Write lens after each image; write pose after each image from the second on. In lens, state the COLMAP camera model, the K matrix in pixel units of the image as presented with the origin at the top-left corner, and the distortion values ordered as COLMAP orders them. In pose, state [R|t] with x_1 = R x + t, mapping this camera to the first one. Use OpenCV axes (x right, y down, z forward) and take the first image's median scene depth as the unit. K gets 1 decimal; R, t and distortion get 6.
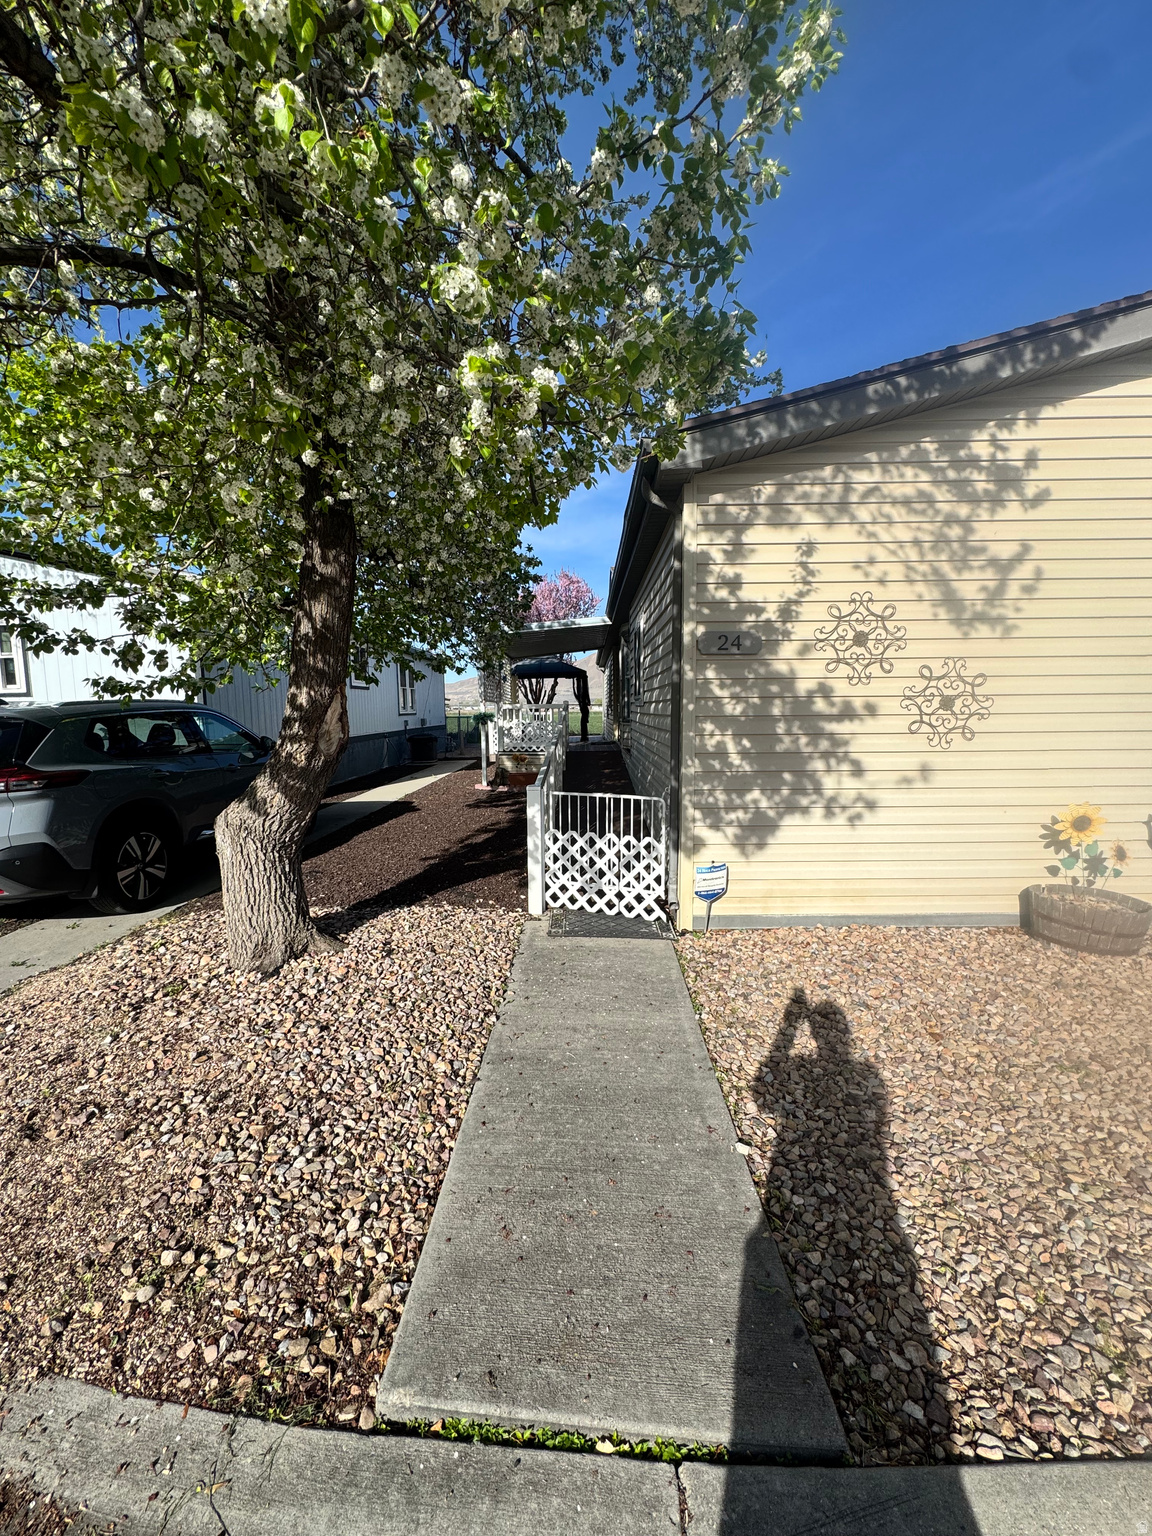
lens RADIAL K [[610.1, 0, 576.2], [0, 610.1, 769.0], [0, 0, 1]] dist [-0.005599, 0.001342]
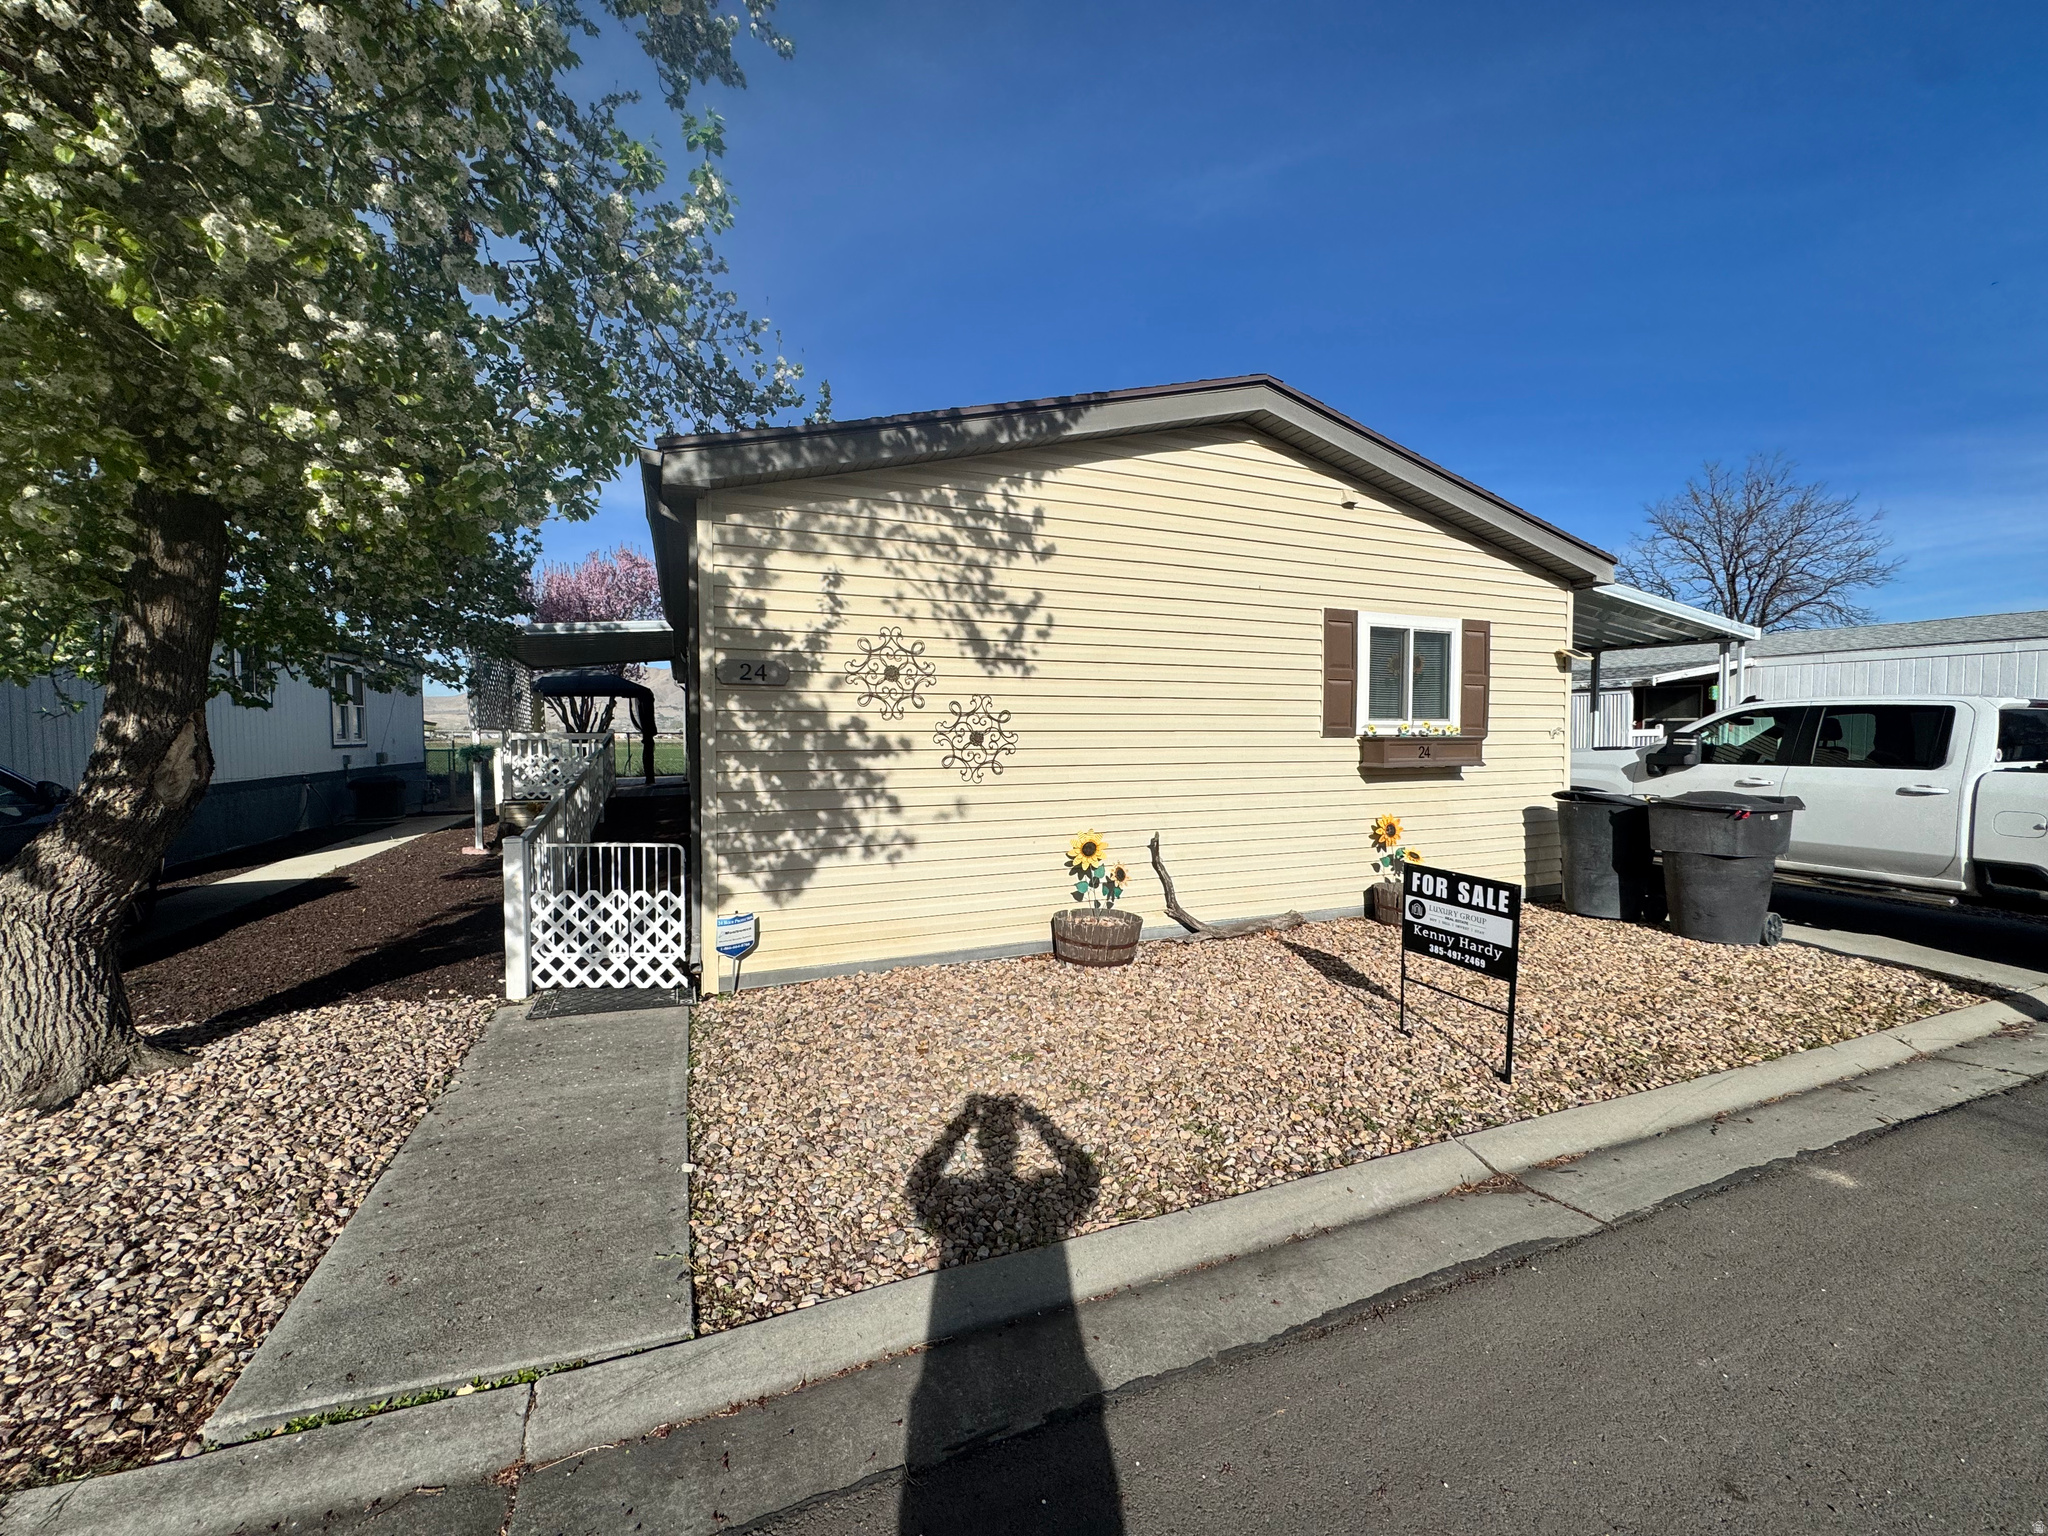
lens RADIAL K [[813.5, 0, 1022.9], [0, 813.5, 768.5], [0, 0, 1]] dist [-0.005599, 0.001342]
pose [[0.915584, -0.008487, 0.402038, 0.130873], [0.033396, 0.997928, -0.054989, 0.020444], [-0.400738, 0.063774, 0.913970, -0.287364]]
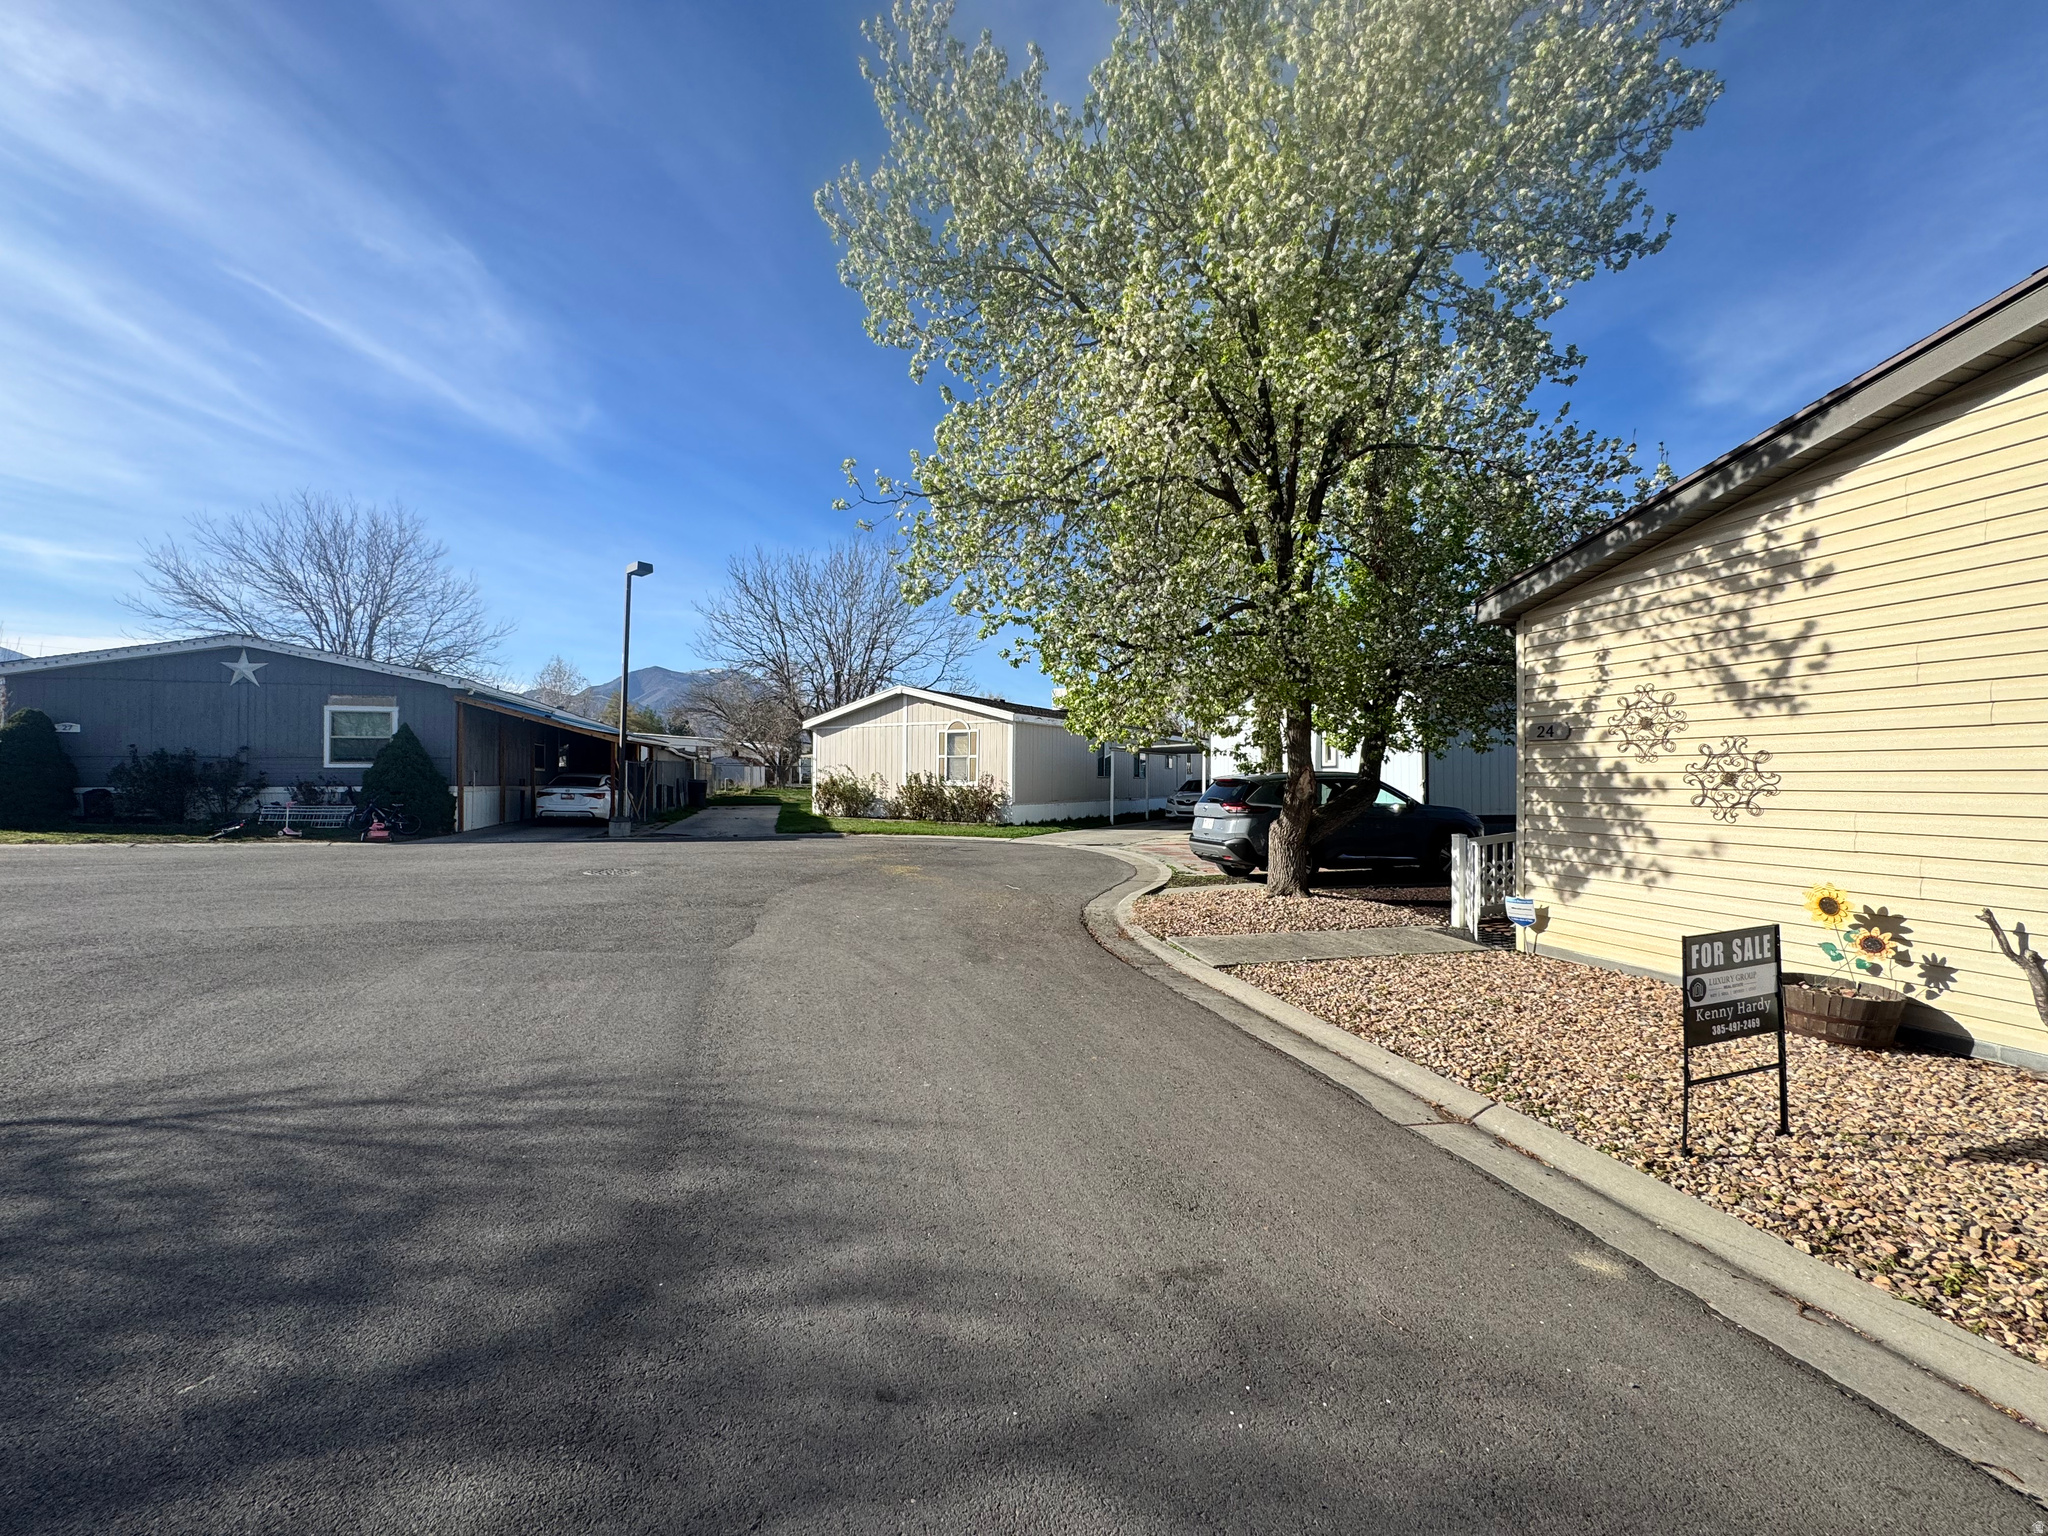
lens RADIAL K [[813.5, 0, 1017.4], [0, 813.5, 766.4], [0, 0, 1]] dist [-0.005599, 0.001342]
pose [[0.273531, -0.004670, -0.961852, 1.650566], [-0.106717, 0.993667, -0.035172, 0.050234], [0.955925, 0.112266, 0.271301, -0.567600]]
